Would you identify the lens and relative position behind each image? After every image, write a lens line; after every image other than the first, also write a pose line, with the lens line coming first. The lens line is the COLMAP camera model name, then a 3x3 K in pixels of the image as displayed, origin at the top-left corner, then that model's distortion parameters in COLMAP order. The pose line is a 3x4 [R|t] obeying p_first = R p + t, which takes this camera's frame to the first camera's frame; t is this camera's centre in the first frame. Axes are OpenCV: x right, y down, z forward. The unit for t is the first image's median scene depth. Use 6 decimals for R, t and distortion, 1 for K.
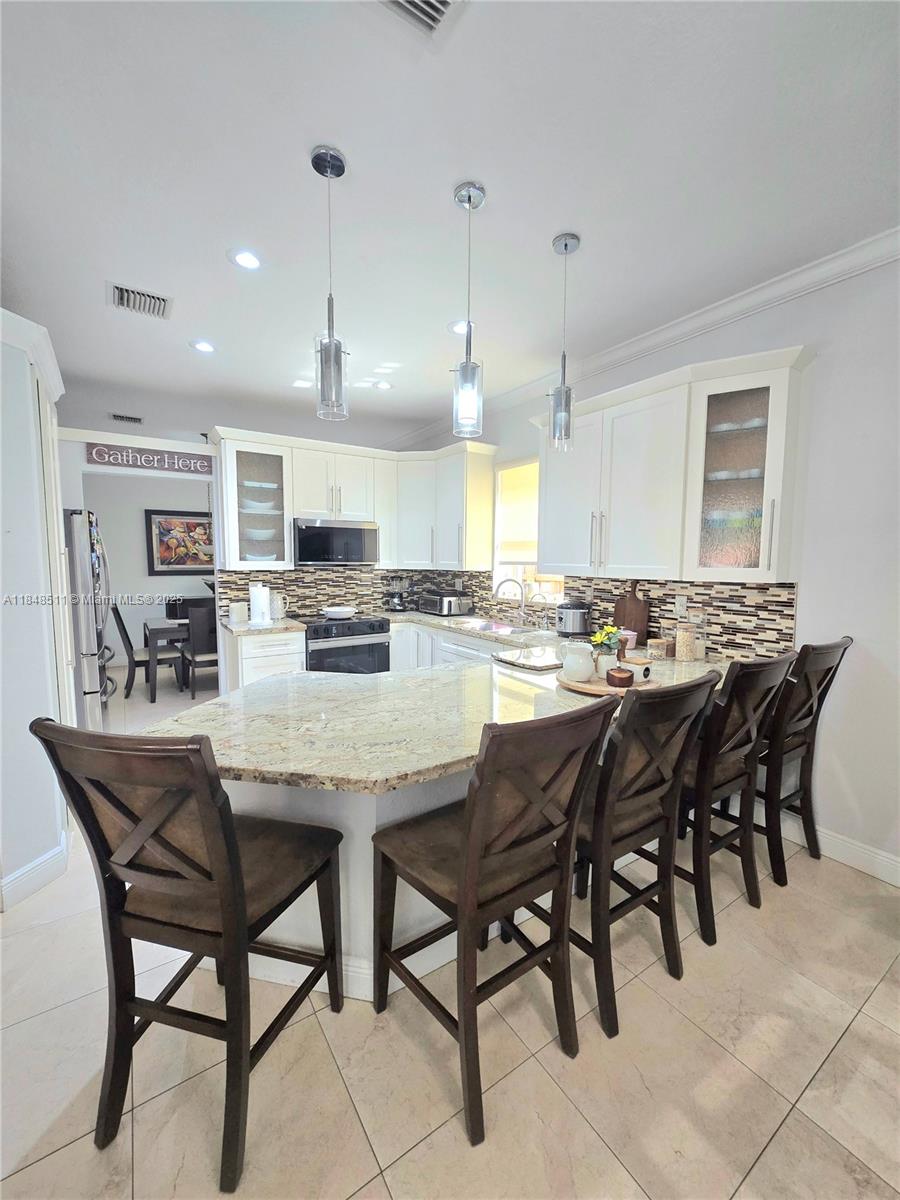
lens RADIAL K [[490.9, 0, 462.9], [0, 490.9, 594.7], [0, 0, 1]] dist [-0.002096, -0.000118]
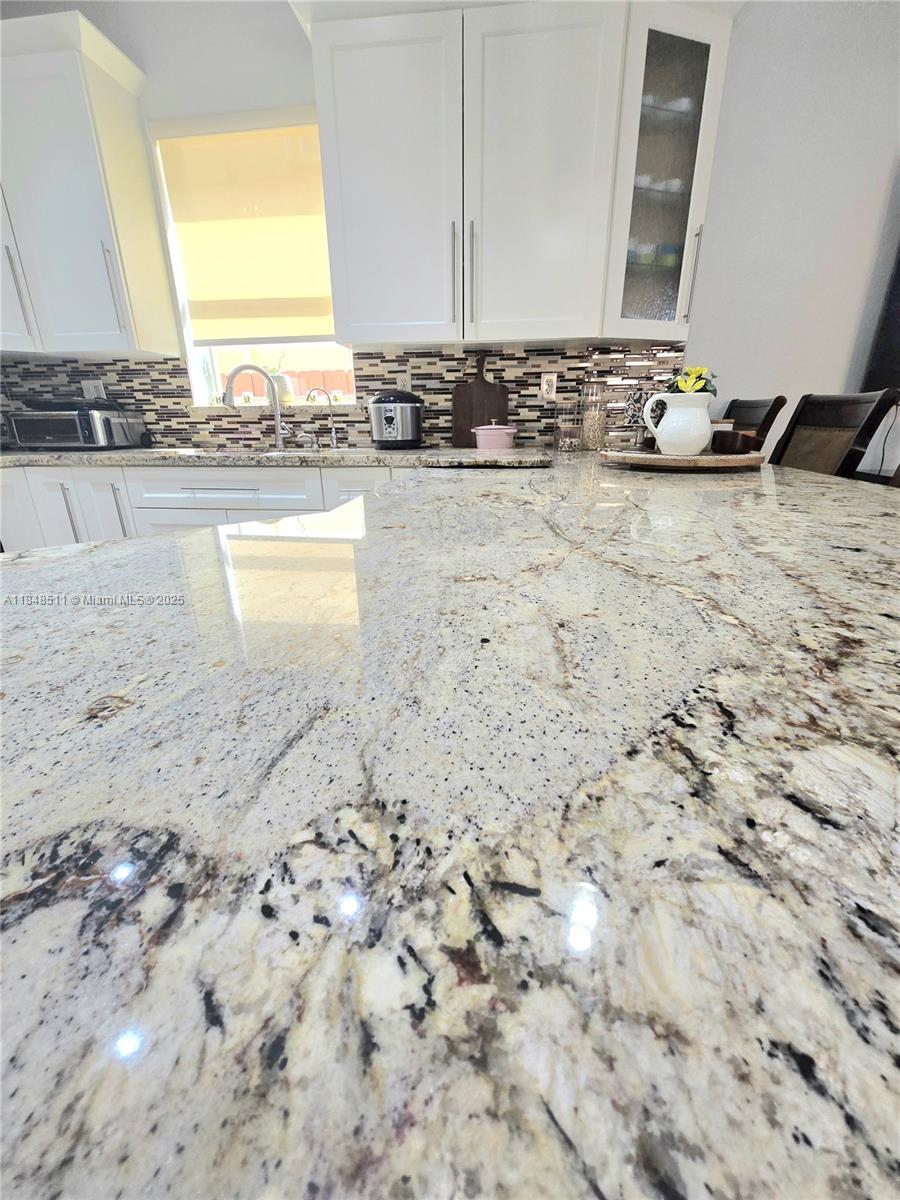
lens RADIAL K [[490.9, 0, 458.8], [0, 490.9, 598.9], [0, 0, 1]] dist [-0.002096, -0.000118]
pose [[0.658312, -0.277918, 0.699562, -0.260523], [0.069985, 0.947920, 0.310726, 0.078090], [-0.749485, -0.155596, 0.643477, 0.469838]]
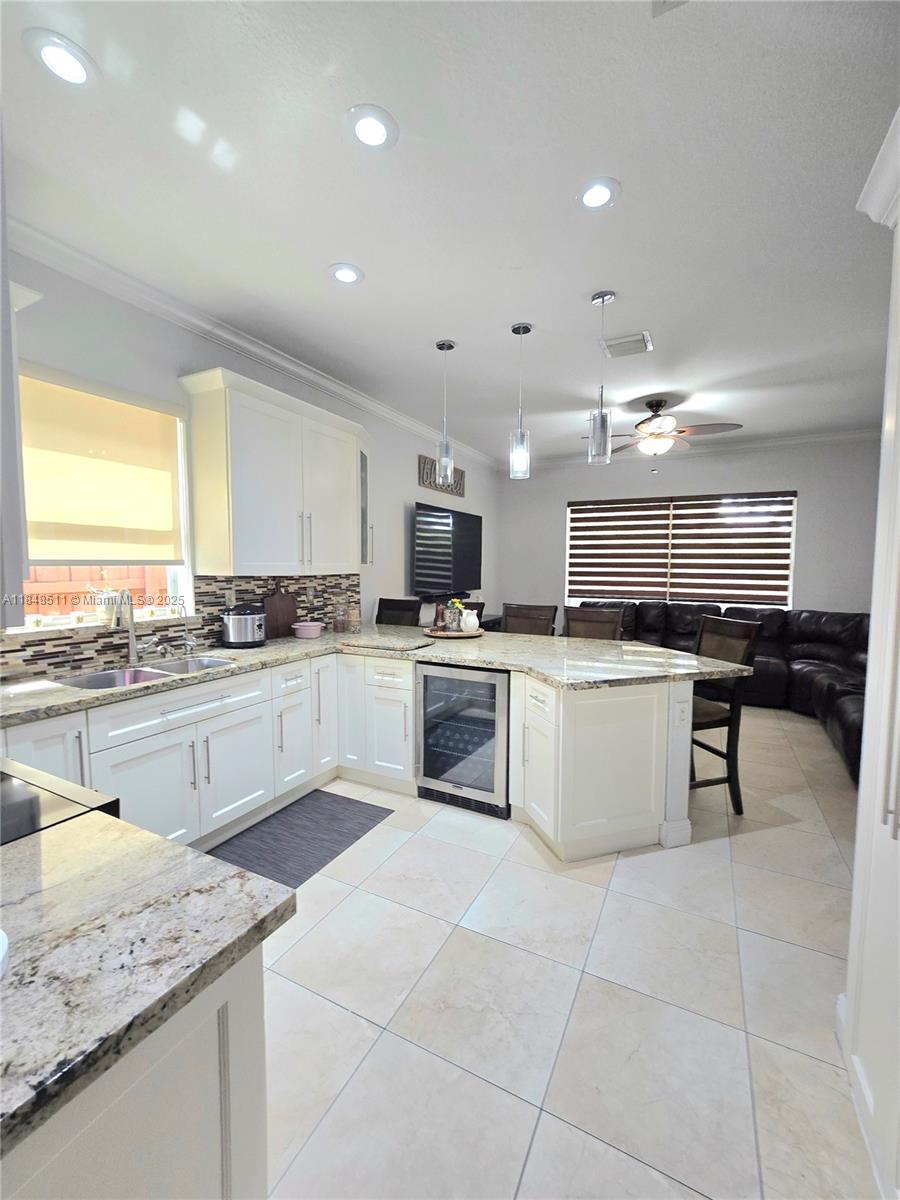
lens RADIAL K [[490.9, 0, 456.3], [0, 490.9, 605.1], [0, 0, 1]] dist [-0.002096, -0.000118]
pose [[-0.478541, -0.087533, 0.873691, -0.720041], [0.048825, 0.990827, 0.126011, -0.080303], [-0.876707, 0.102959, -0.469877, 1.091038]]
